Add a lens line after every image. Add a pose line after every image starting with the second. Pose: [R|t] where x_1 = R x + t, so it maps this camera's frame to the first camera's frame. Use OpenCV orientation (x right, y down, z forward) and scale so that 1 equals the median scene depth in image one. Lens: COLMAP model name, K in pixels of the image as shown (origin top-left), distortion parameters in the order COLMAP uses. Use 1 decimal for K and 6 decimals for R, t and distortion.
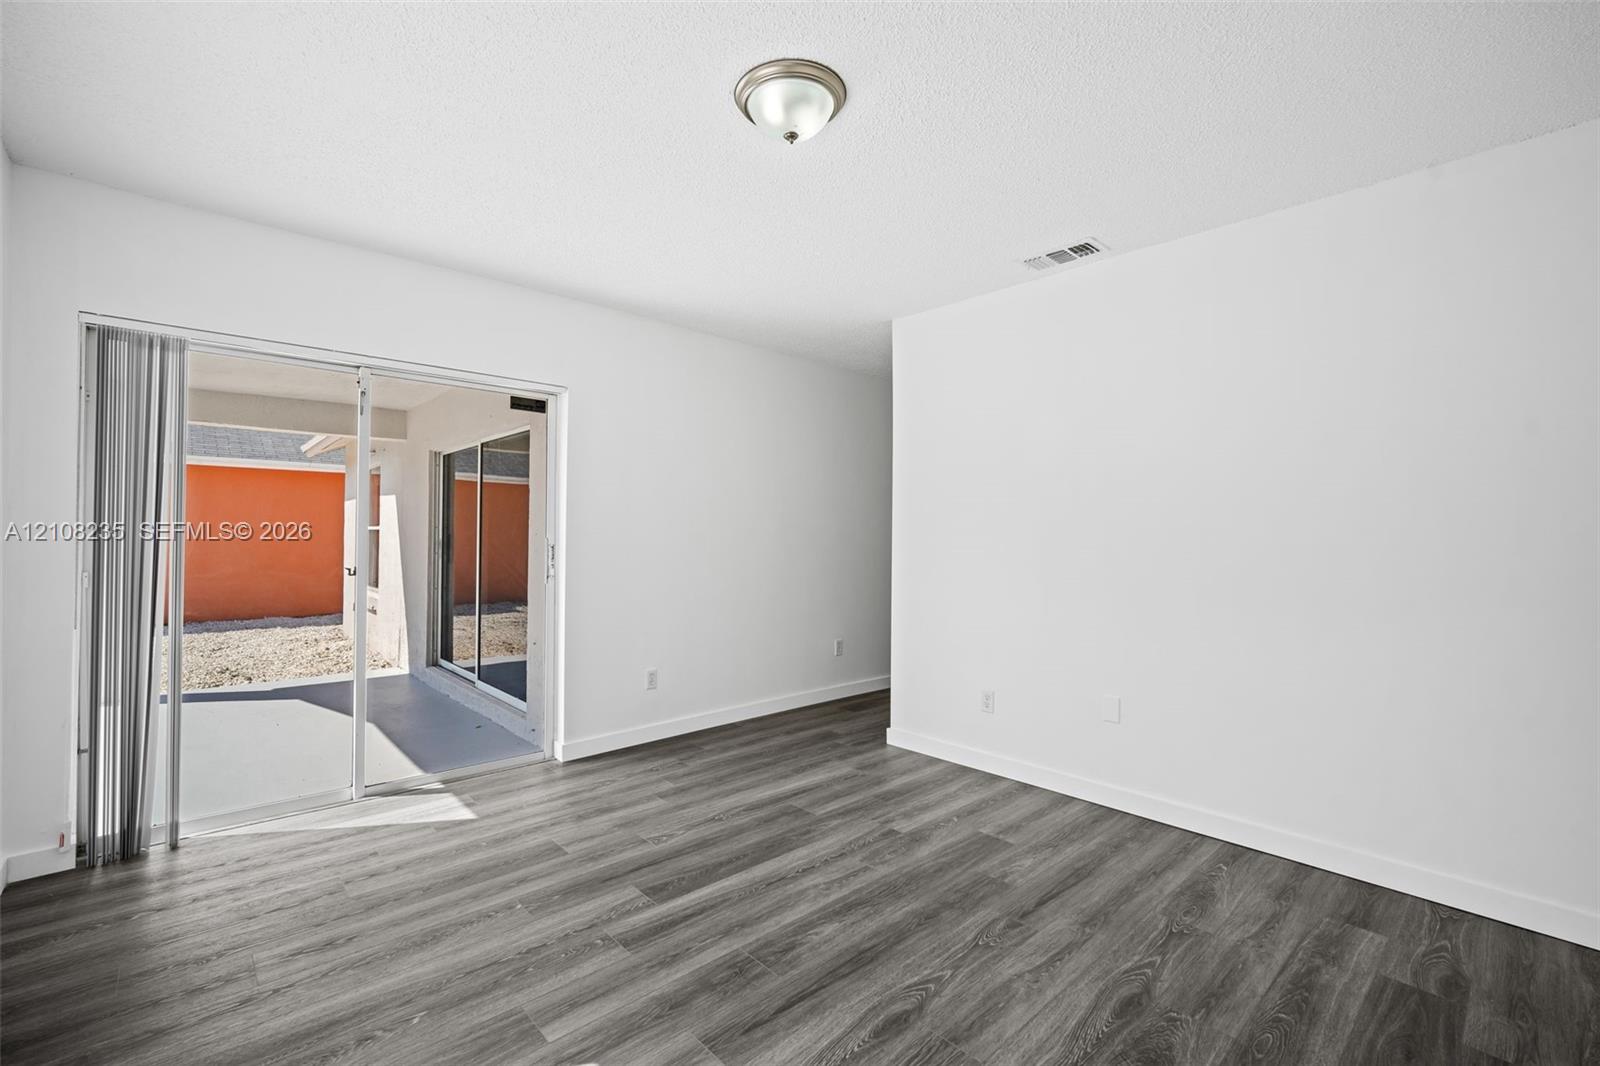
lens RADIAL K [[690.0, 0, 794.8], [0, 690.0, 530.8], [0, 0, 1]] dist [-0.013023, 0.006111]
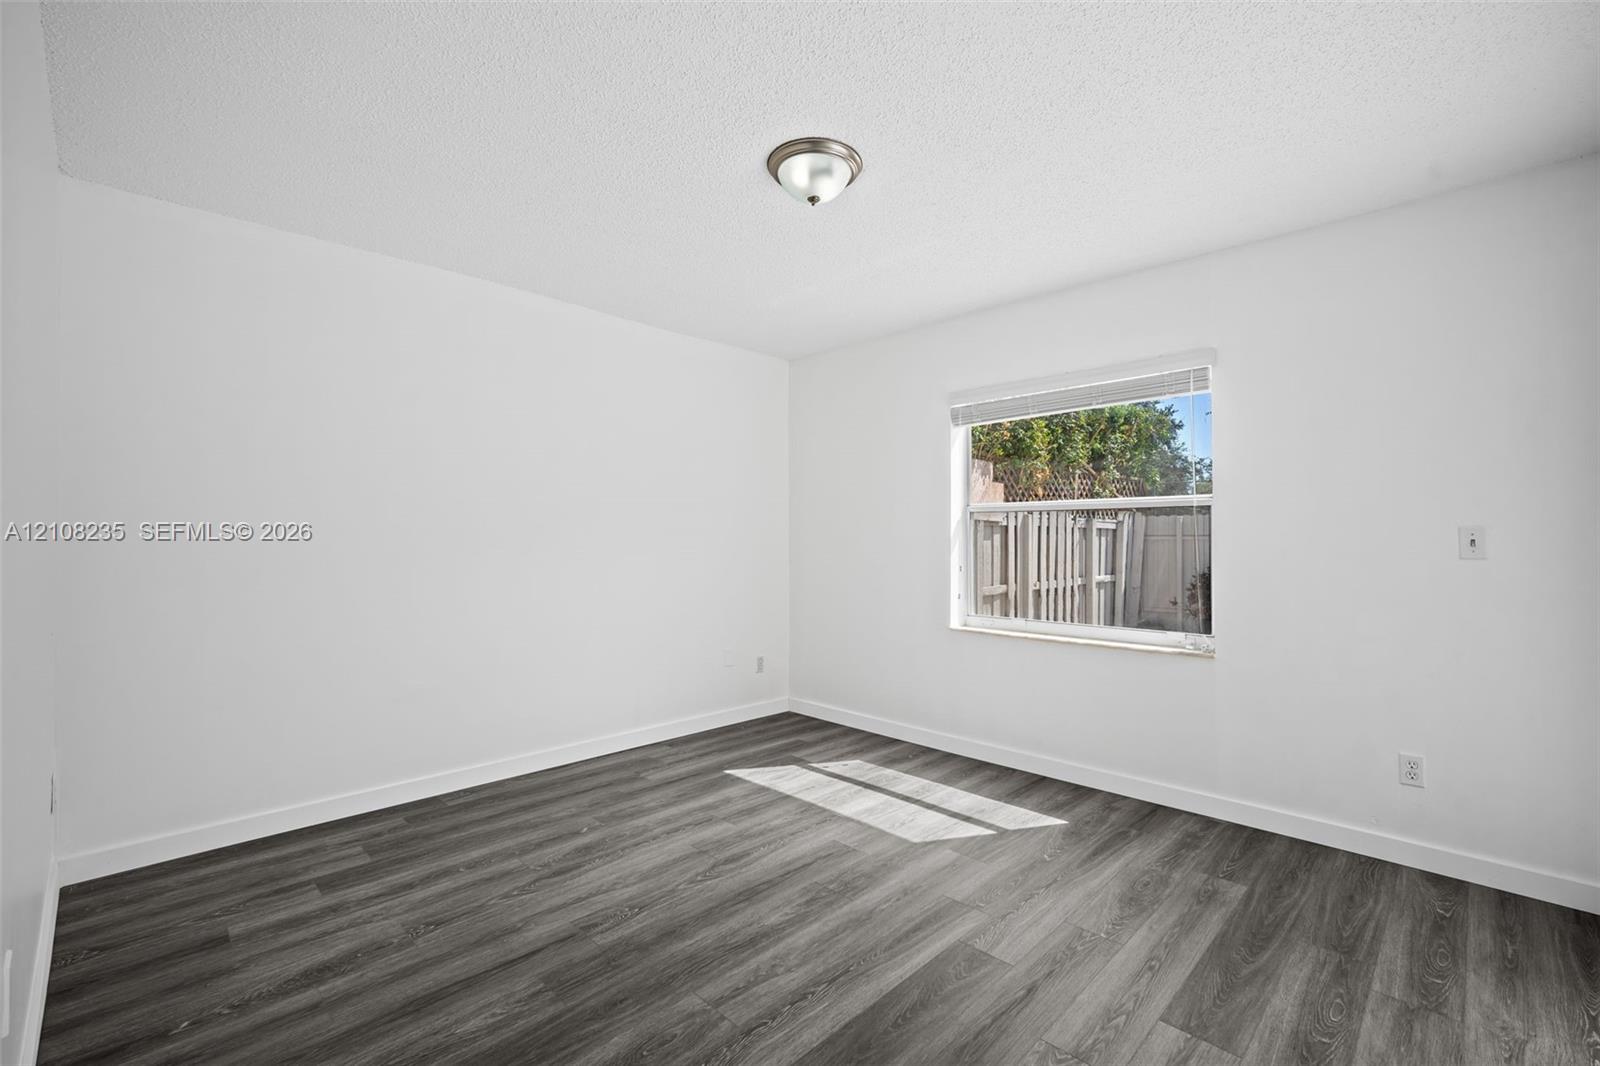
lens RADIAL K [[690.0, 0, 794.8], [0, 690.0, 530.8], [0, 0, 1]] dist [-0.013023, 0.006111]
pose [[-0.998694, -0.010034, -0.050097, 0.077780], [-0.009128, 0.999791, -0.018279, 0.014272], [0.050270, -0.017798, -0.998577, 2.065234]]
